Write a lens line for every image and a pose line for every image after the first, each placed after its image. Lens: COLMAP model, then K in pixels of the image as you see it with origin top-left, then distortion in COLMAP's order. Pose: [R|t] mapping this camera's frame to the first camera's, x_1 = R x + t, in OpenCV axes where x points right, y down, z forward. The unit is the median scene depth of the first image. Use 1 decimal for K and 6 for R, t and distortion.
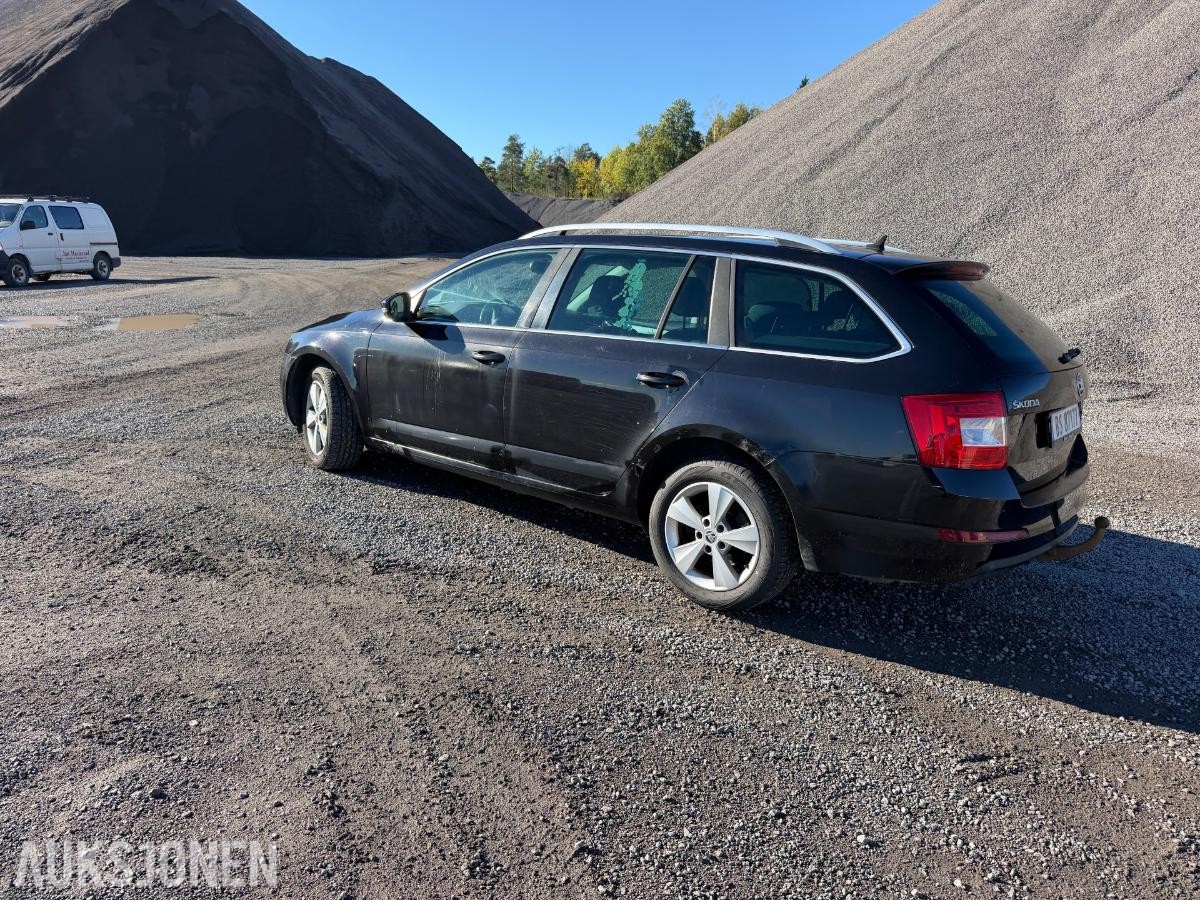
lens RADIAL K [[847.5, 0, 603.5], [0, 847.5, 449.5], [0, 0, 1]] dist [0.038231, -0.047346]
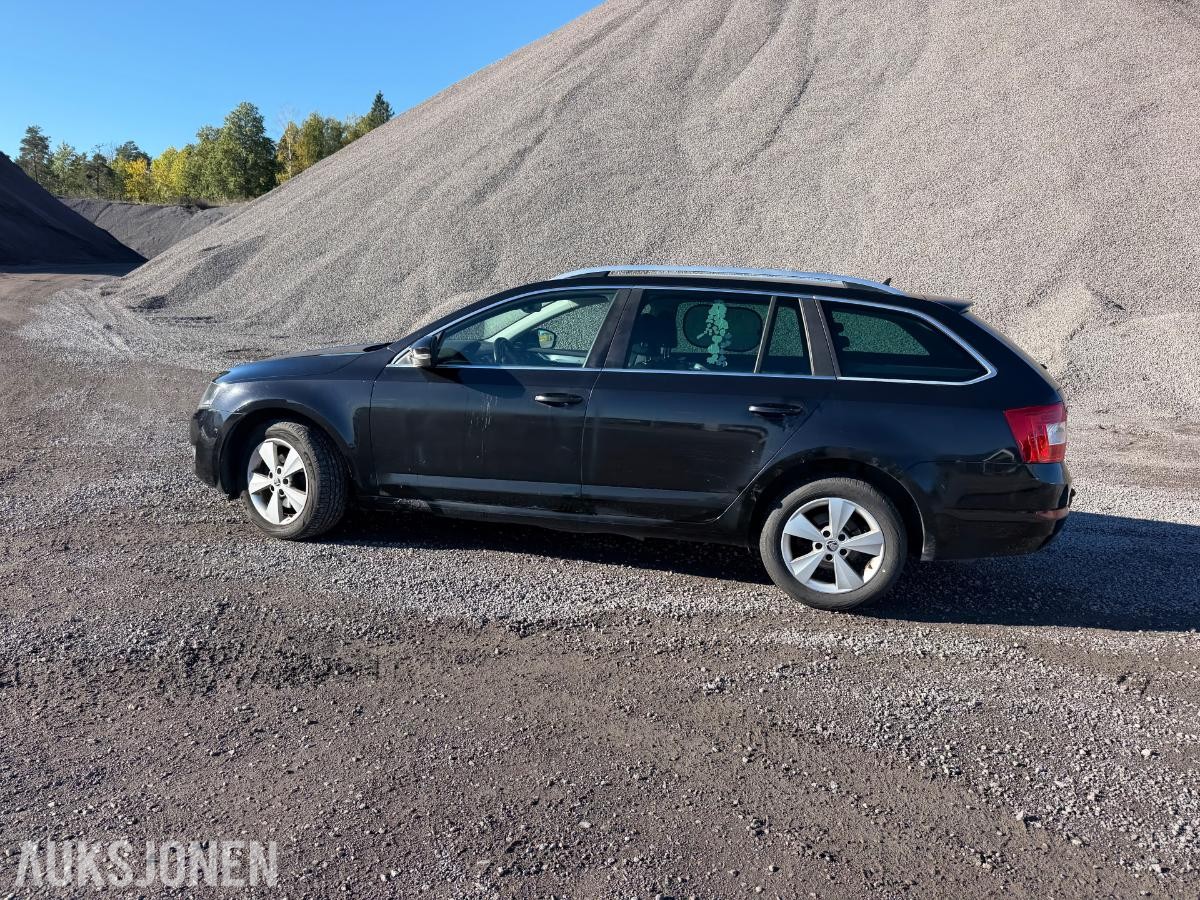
lens RADIAL K [[847.5, 0, 607.1], [0, 847.5, 447.4], [0, 0, 1]] dist [0.038231, -0.047346]
pose [[0.887550, -0.092539, 0.451321, -0.616150], [0.100289, 0.994935, 0.006777, -0.062777], [-0.449663, 0.039248, 0.892336, 0.118810]]
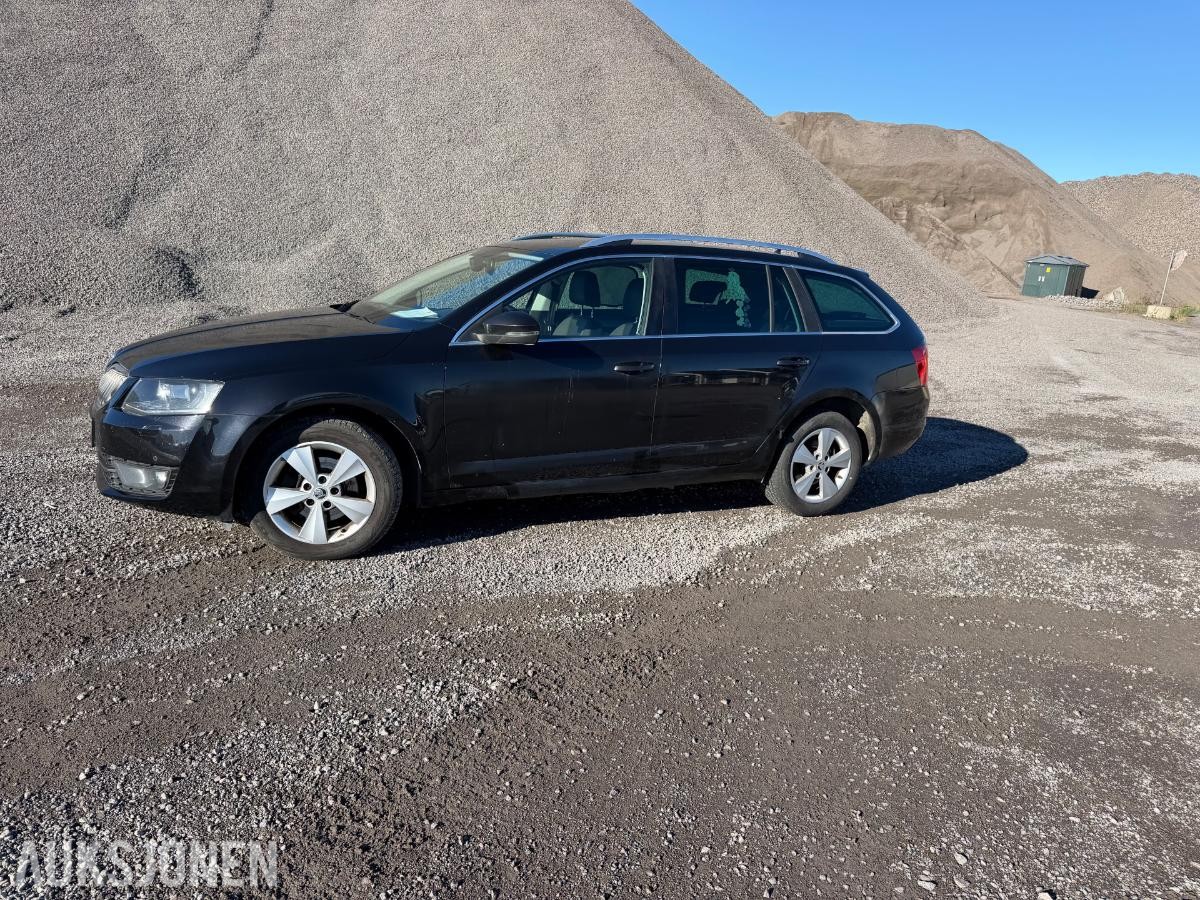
lens RADIAL K [[847.5, 0, 611.3], [0, 847.5, 455.0], [0, 0, 1]] dist [0.038231, -0.047346]
pose [[0.393581, -0.240713, 0.887216, -1.245647], [0.155765, 0.968617, 0.193698, -0.240662], [-0.905997, 0.061962, 0.418724, 0.695537]]
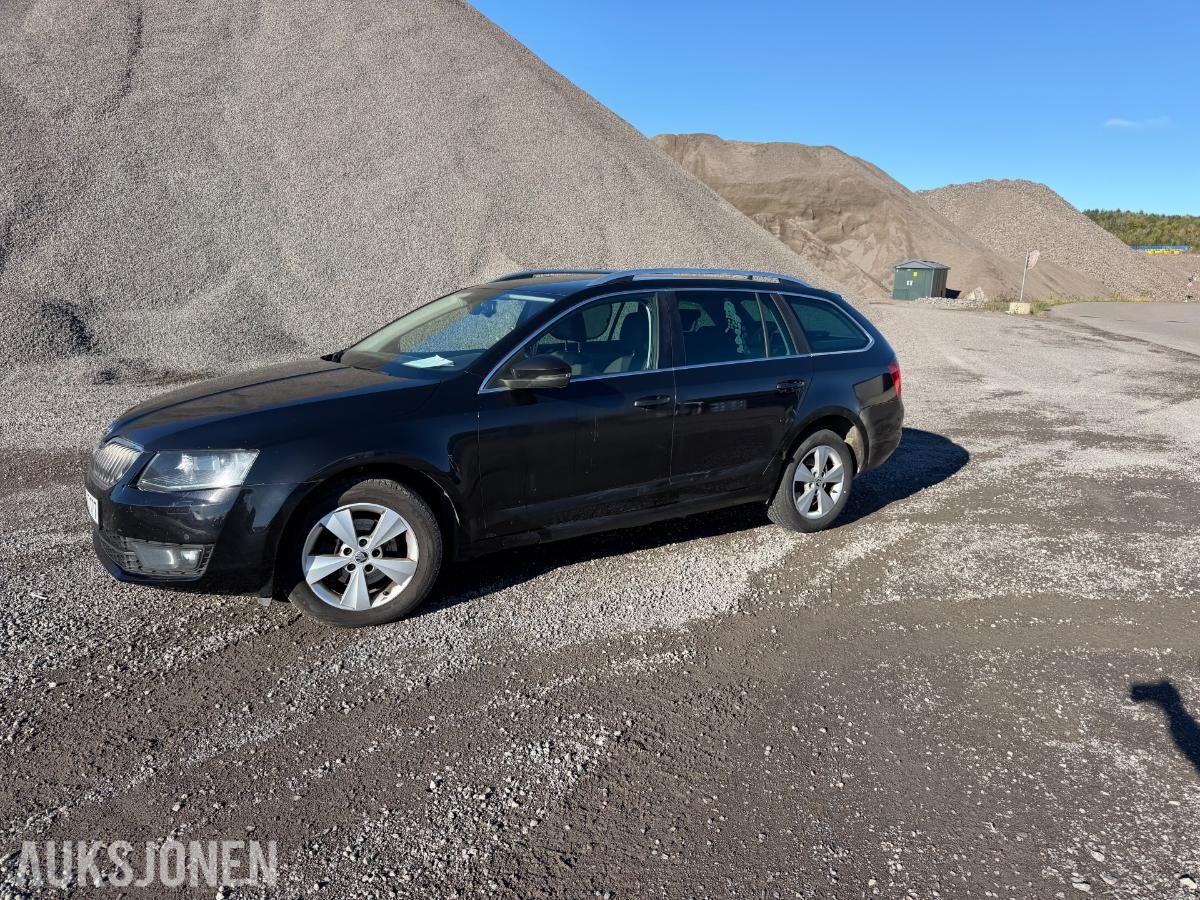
lens RADIAL K [[847.5, 0, 611.4], [0, 847.5, 451.9], [0, 0, 1]] dist [0.038231, -0.047346]
pose [[0.260064, -0.240949, 0.935045, -1.297583], [0.207289, 0.959720, 0.189654, -0.294277], [-0.943079, 0.144503, 0.299535, 0.861917]]
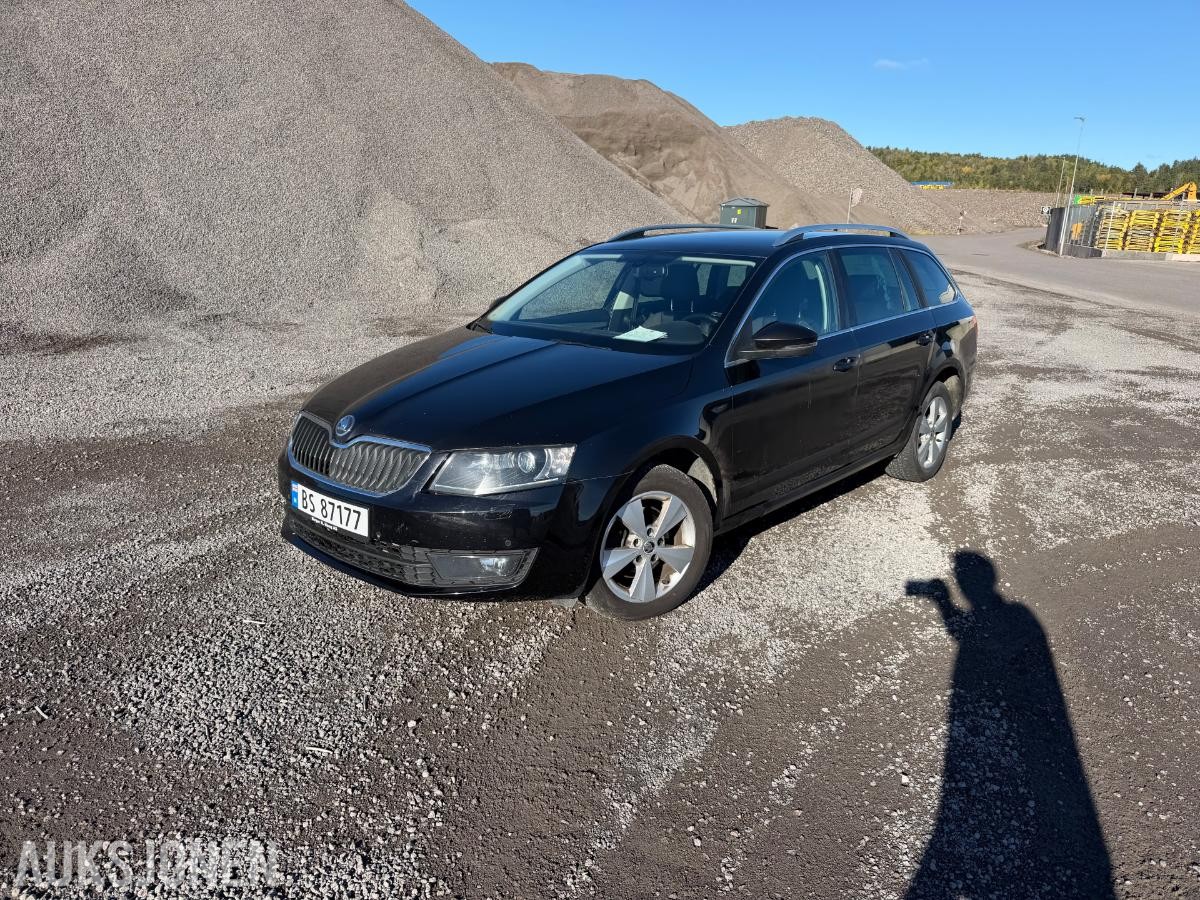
lens RADIAL K [[847.5, 0, 597.3], [0, 847.5, 456.3], [0, 0, 1]] dist [0.038231, -0.047346]
pose [[0.053026, -0.320943, 0.945613, -1.329080], [0.208987, 0.929542, 0.303770, -0.436073], [-0.976480, 0.181513, 0.116363, 1.373817]]
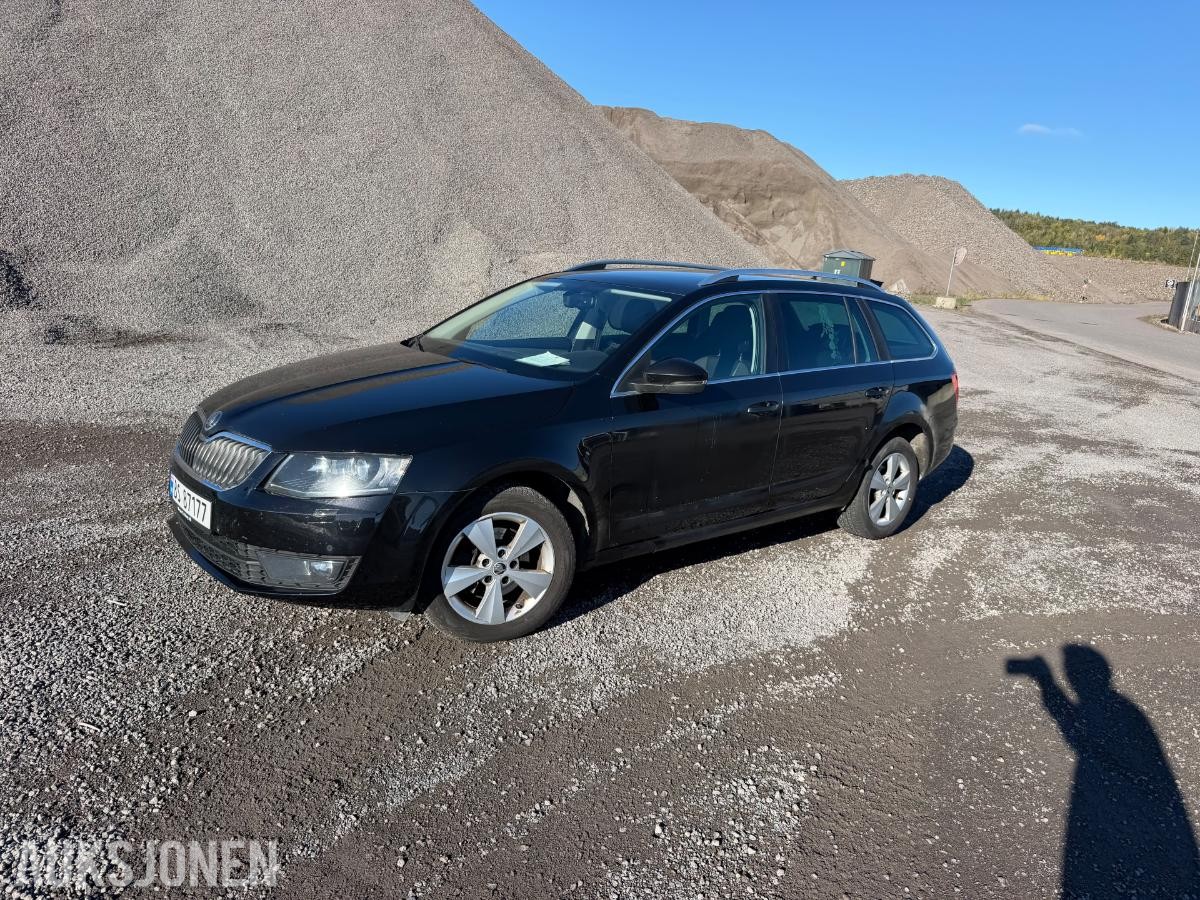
lens RADIAL K [[847.5, 0, 613.4], [0, 847.5, 448.1], [0, 0, 1]] dist [0.038231, -0.047346]
pose [[0.169988, -0.259129, 0.950766, -1.303445], [0.150656, 0.960300, 0.234791, -0.374312], [-0.973862, 0.103327, 0.202279, 1.124117]]
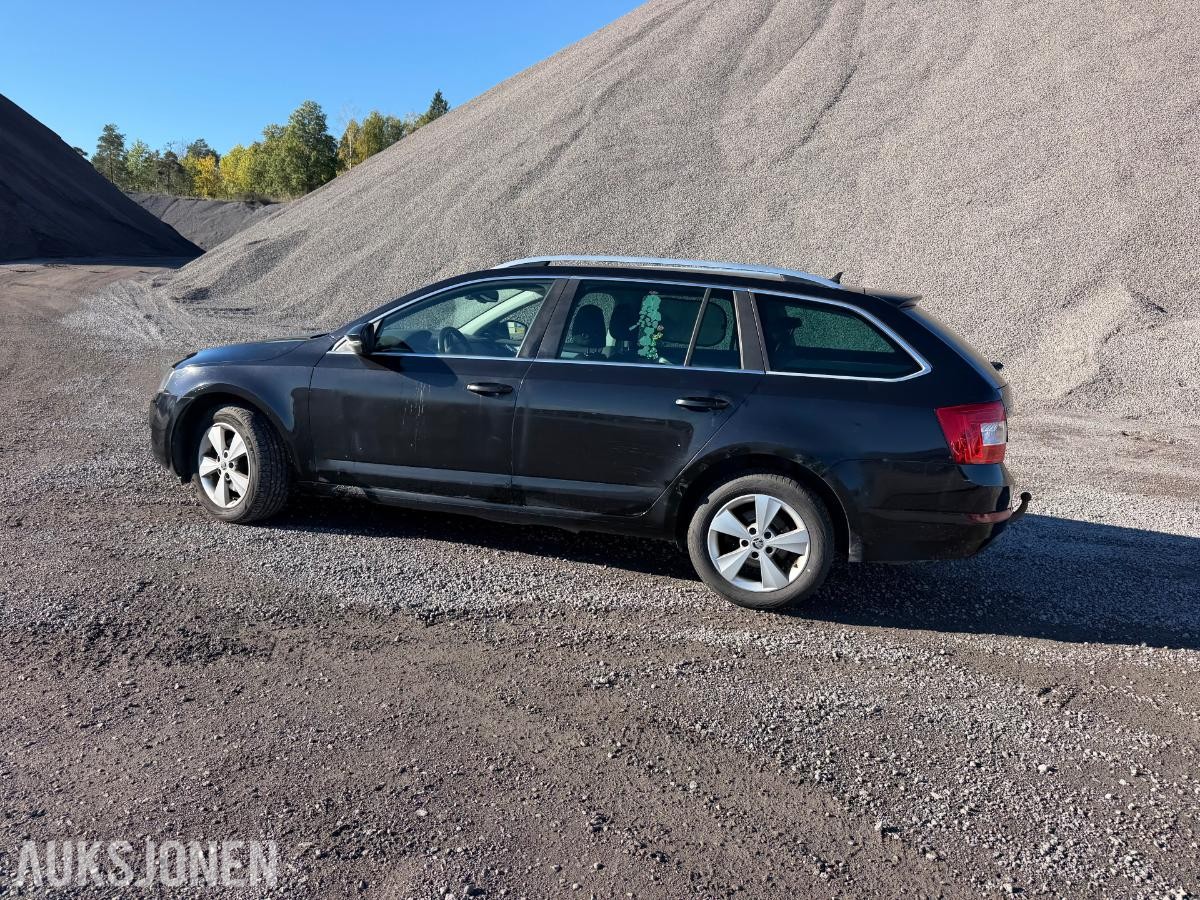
lens RADIAL K [[847.5, 0, 605.6], [0, 847.5, 445.7], [0, 0, 1]] dist [0.038231, -0.047346]
pose [[0.915910, -0.072387, 0.394802, -0.465851], [0.078148, 0.996941, 0.001490, -0.039720], [-0.393702, 0.029488, 0.918765, 0.059777]]
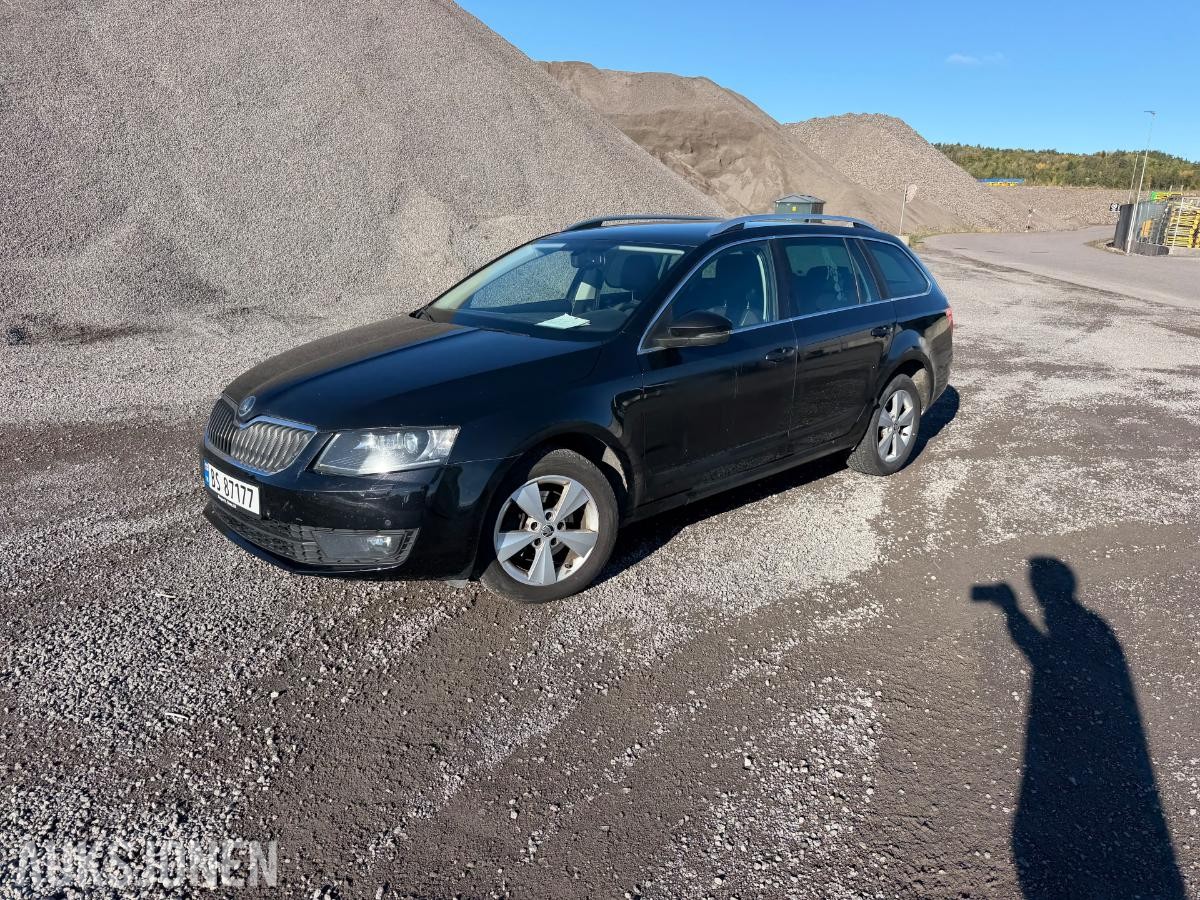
lens RADIAL K [[847.5, 0, 610.3], [0, 847.5, 453.7], [0, 0, 1]] dist [0.038231, -0.047346]
pose [[0.109472, -0.318793, 0.941481, -1.327367], [0.212658, 0.932755, 0.291111, -0.387255], [-0.970975, 0.168345, 0.169905, 1.204510]]
